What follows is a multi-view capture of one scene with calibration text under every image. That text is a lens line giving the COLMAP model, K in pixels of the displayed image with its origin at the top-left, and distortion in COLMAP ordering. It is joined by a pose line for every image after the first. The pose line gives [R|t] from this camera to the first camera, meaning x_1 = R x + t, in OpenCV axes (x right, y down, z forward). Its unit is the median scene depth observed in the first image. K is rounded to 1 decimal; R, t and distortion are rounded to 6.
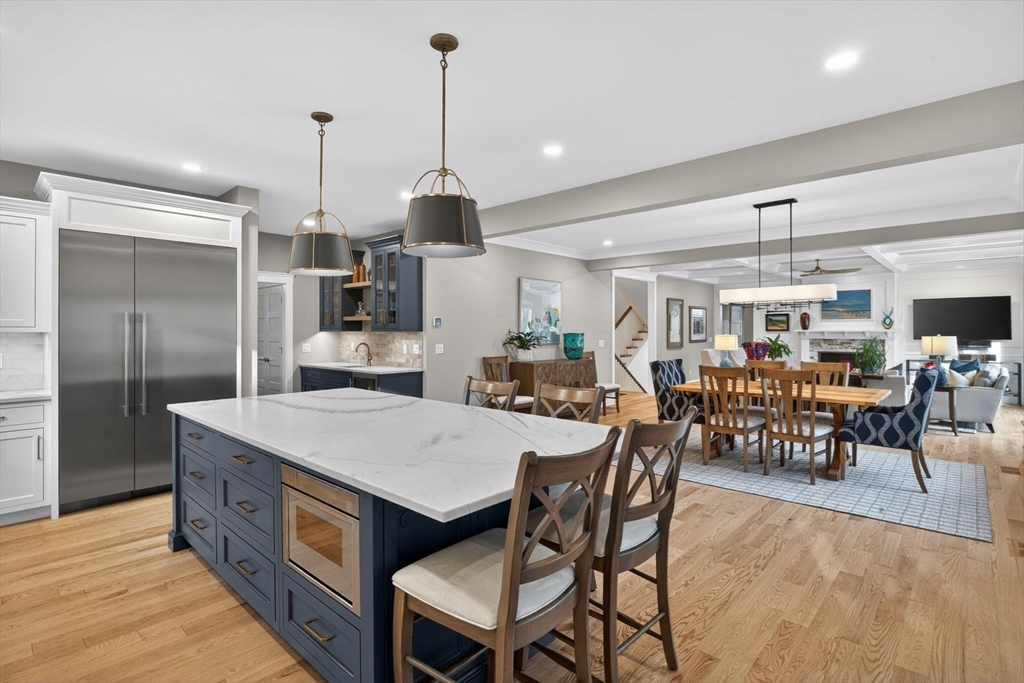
lens RADIAL K [[496.0, 0, 526.7], [0, 496.0, 333.6], [0, 0, 1]] dist [-0.010779, 0.000365]
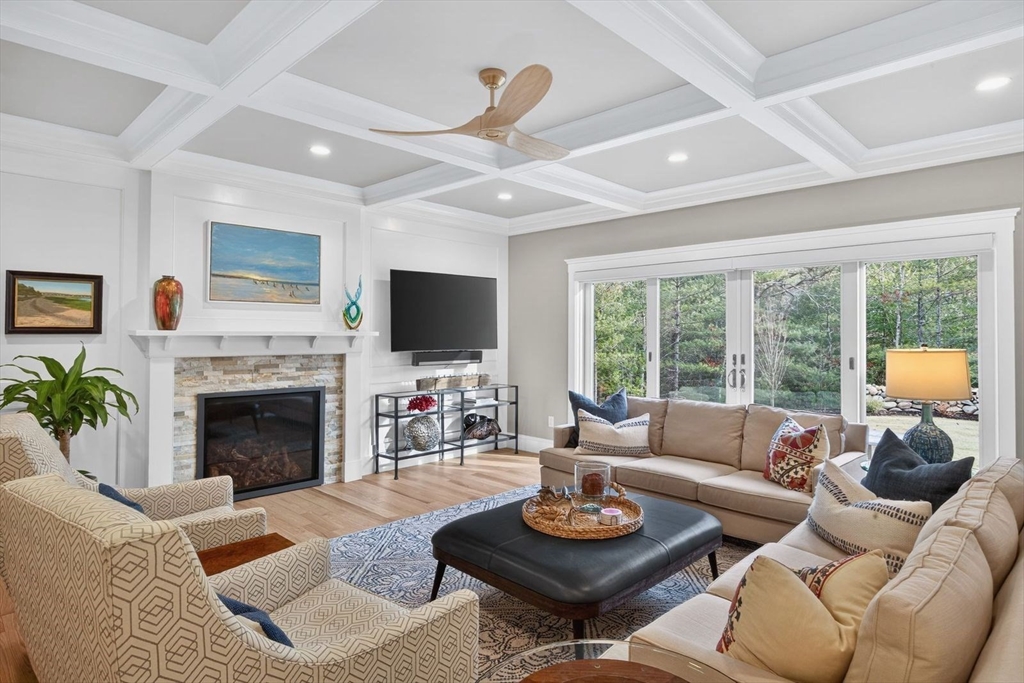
lens RADIAL K [[571.6, 0, 509.3], [0, 571.6, 322.4], [0, 0, 1]] dist [-0.004371, -0.000856]
pose [[0.064132, 0.021496, 0.997710, 0.230528], [0.001730, 0.999764, -0.021651, -0.004569], [-0.997940, 0.003115, 0.064080, 0.830311]]
